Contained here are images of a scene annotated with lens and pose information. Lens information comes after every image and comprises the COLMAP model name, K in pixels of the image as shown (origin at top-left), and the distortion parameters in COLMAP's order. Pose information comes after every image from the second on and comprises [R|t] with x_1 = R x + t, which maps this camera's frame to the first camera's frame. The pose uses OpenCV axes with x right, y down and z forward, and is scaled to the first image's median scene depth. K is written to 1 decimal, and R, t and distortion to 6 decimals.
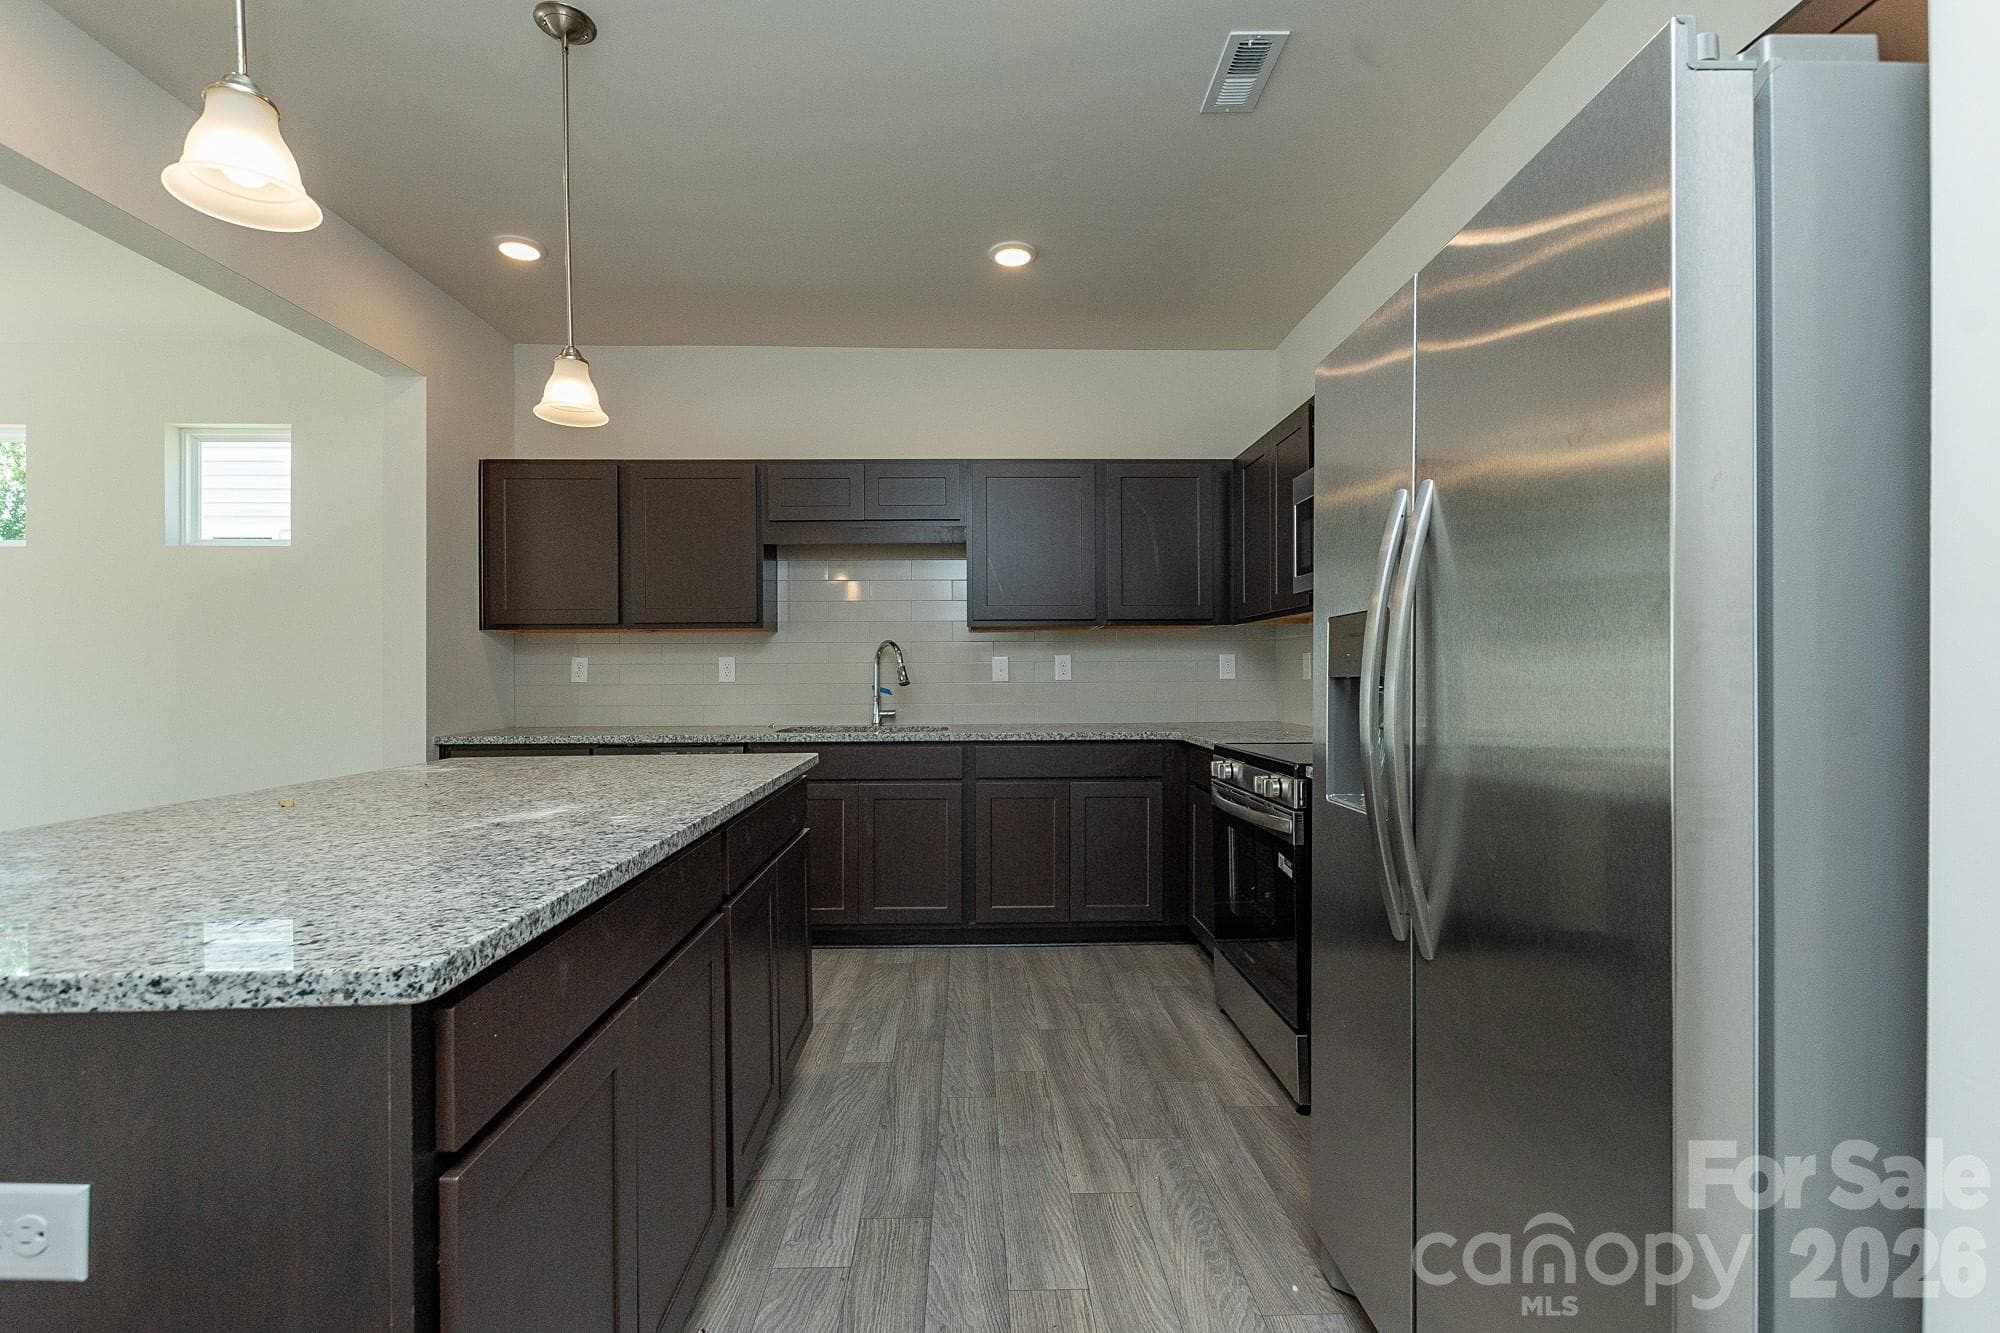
lens RADIAL K [[878.2, 0, 978.9], [0, 878.2, 673.9], [0, 0, 1]] dist [0.012368, -0.000557]
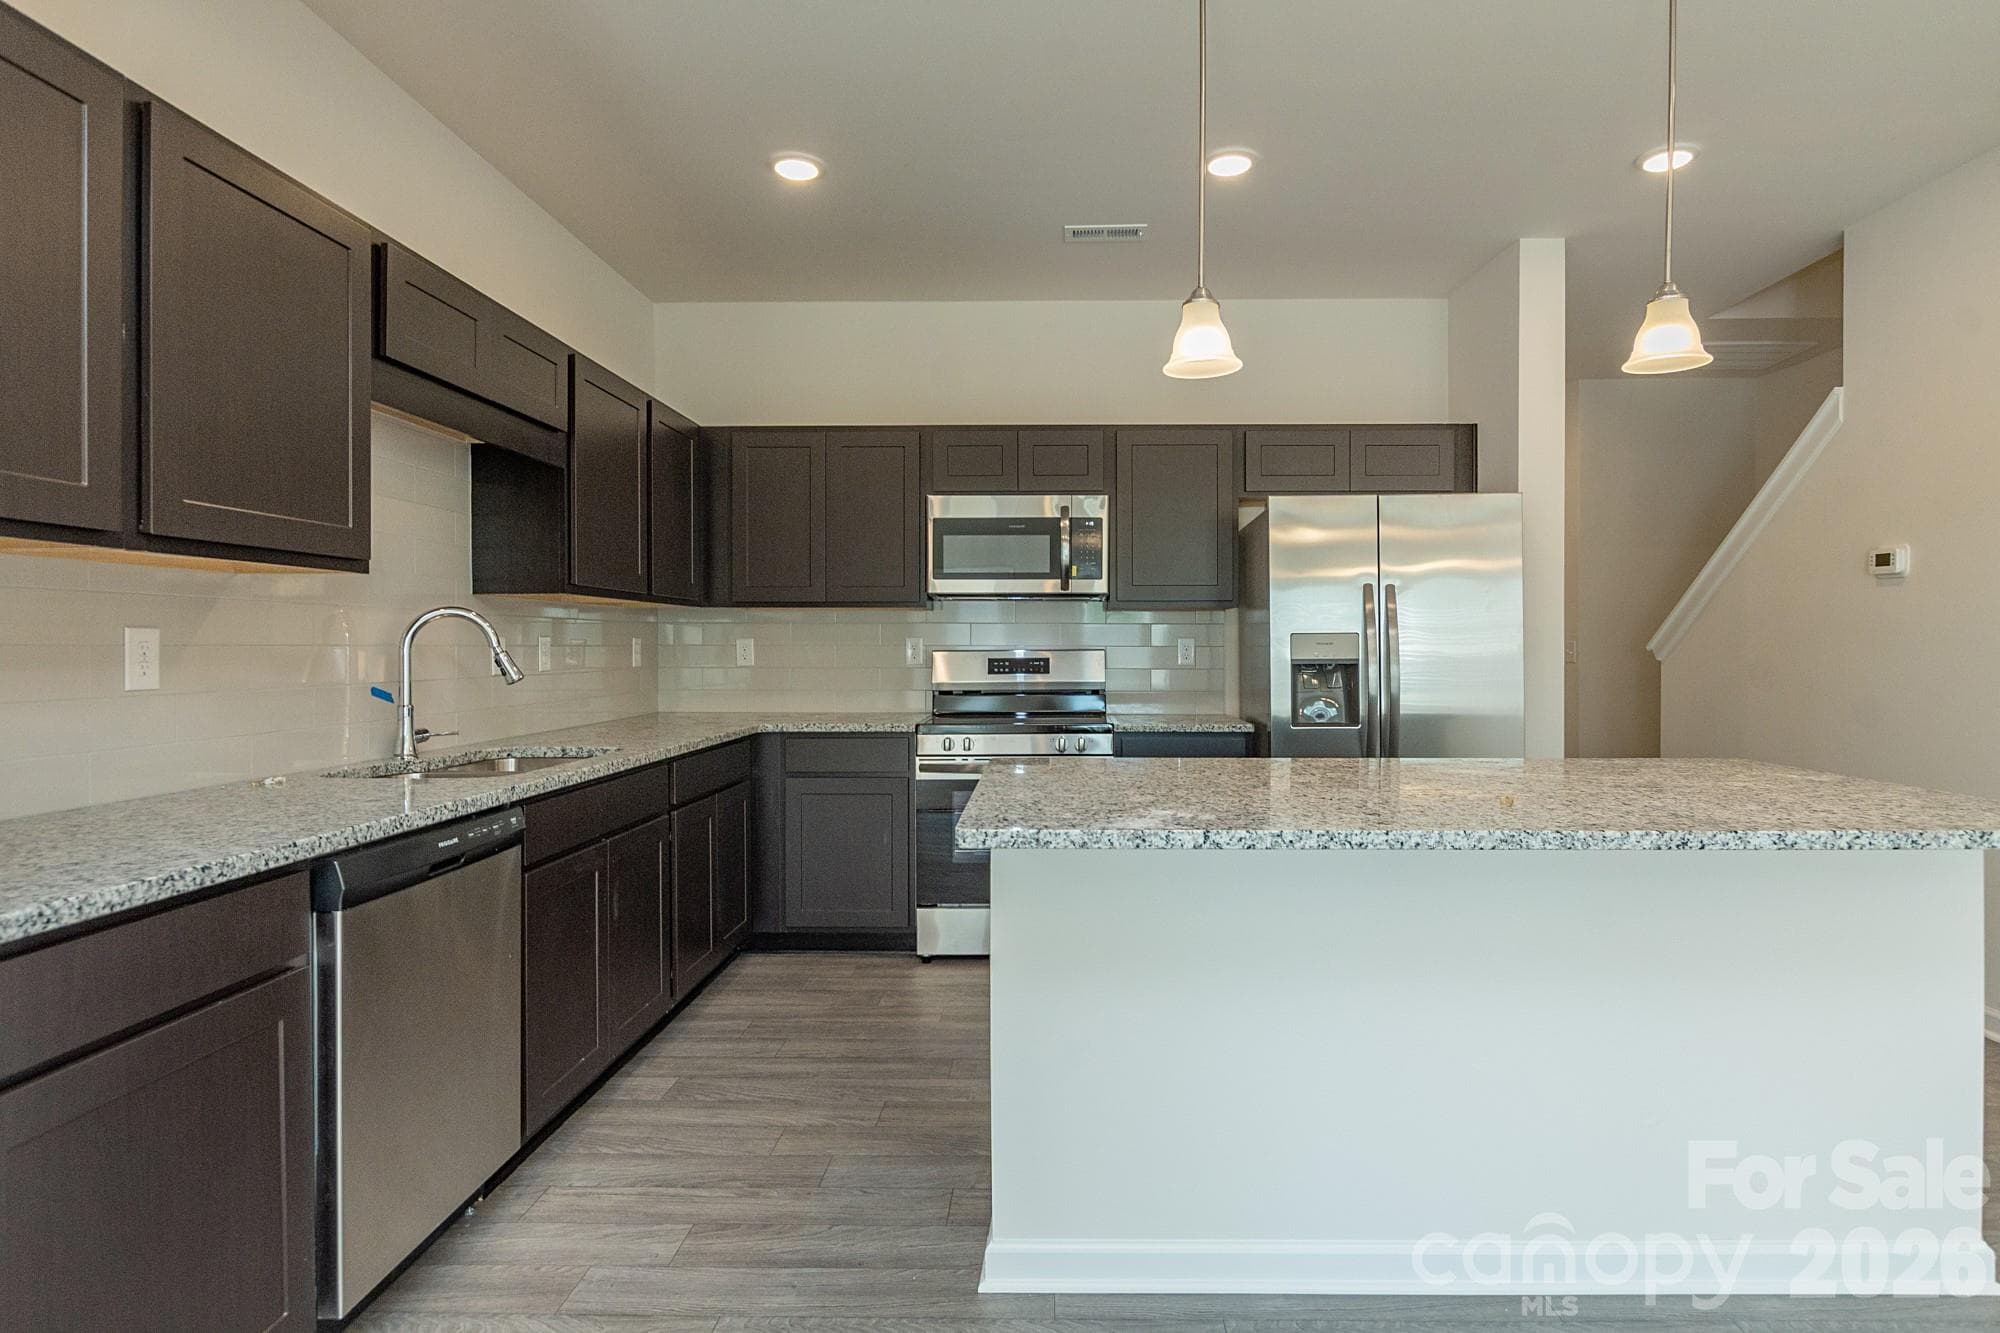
lens RADIAL K [[1063.3, 0, 1047.1], [0, 1063.3, 654.5], [0, 0, 1]] dist [-0.004072, -0.001378]
pose [[0.034331, -0.002532, 0.999407, -0.886769], [0.000571, 0.999997, 0.002514, -0.009450], [-0.999410, 0.000484, 0.034332, 0.659661]]
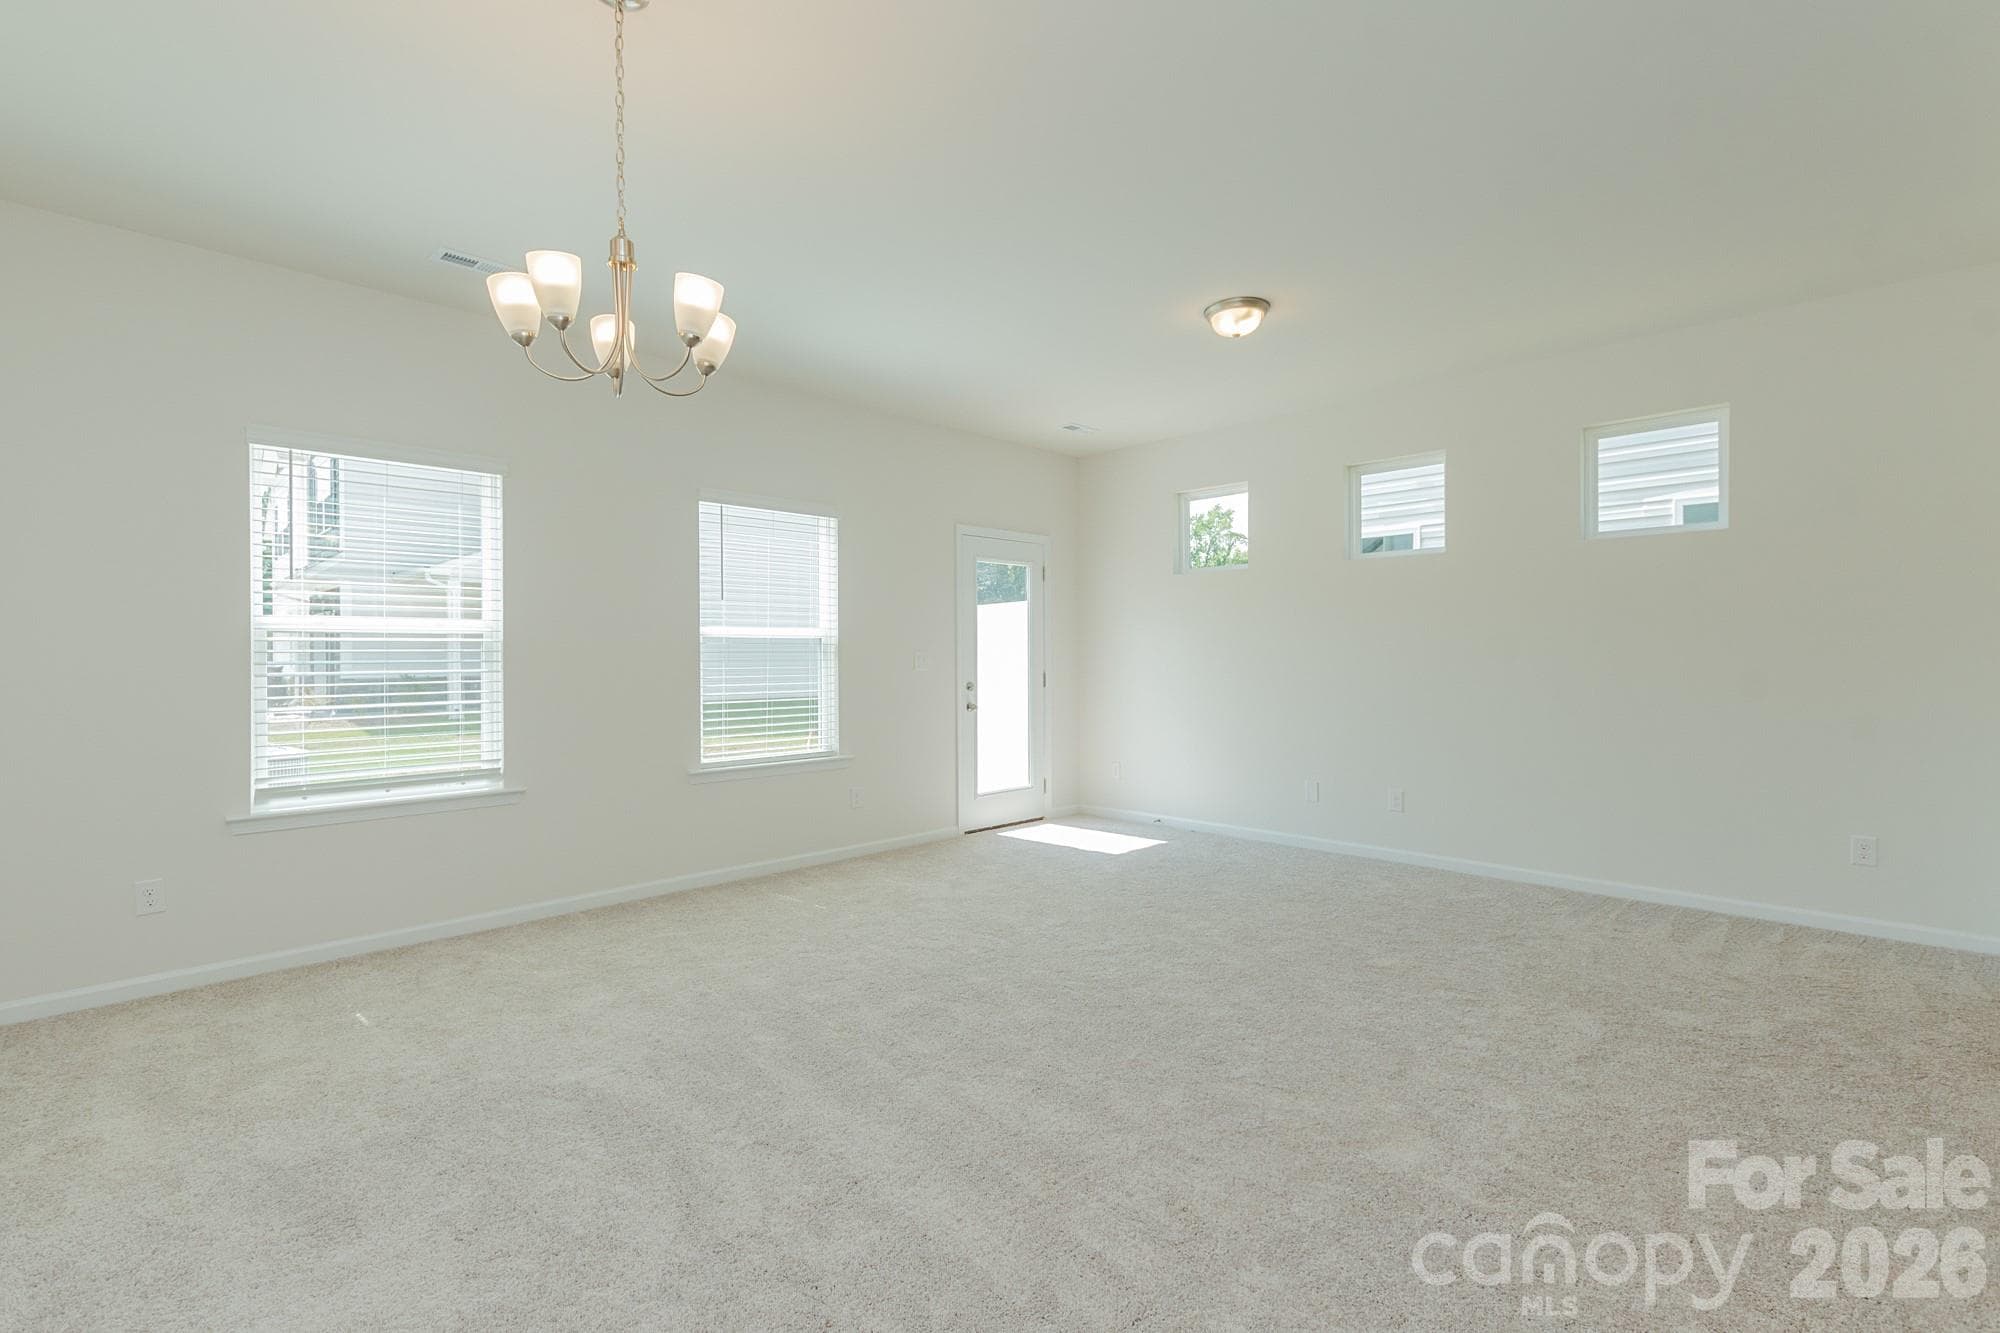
lens RADIAL K [[900.9, 0, 997.3], [0, 900.9, 652.8], [0, 0, 1]] dist [0.003119, 0.000435]
pose [[0.689902, -0.002677, -0.723898, -0.710478], [0.002960, 0.999995, -0.000877, -0.011803], [0.723896, -0.001538, 0.689907, -0.294700]]
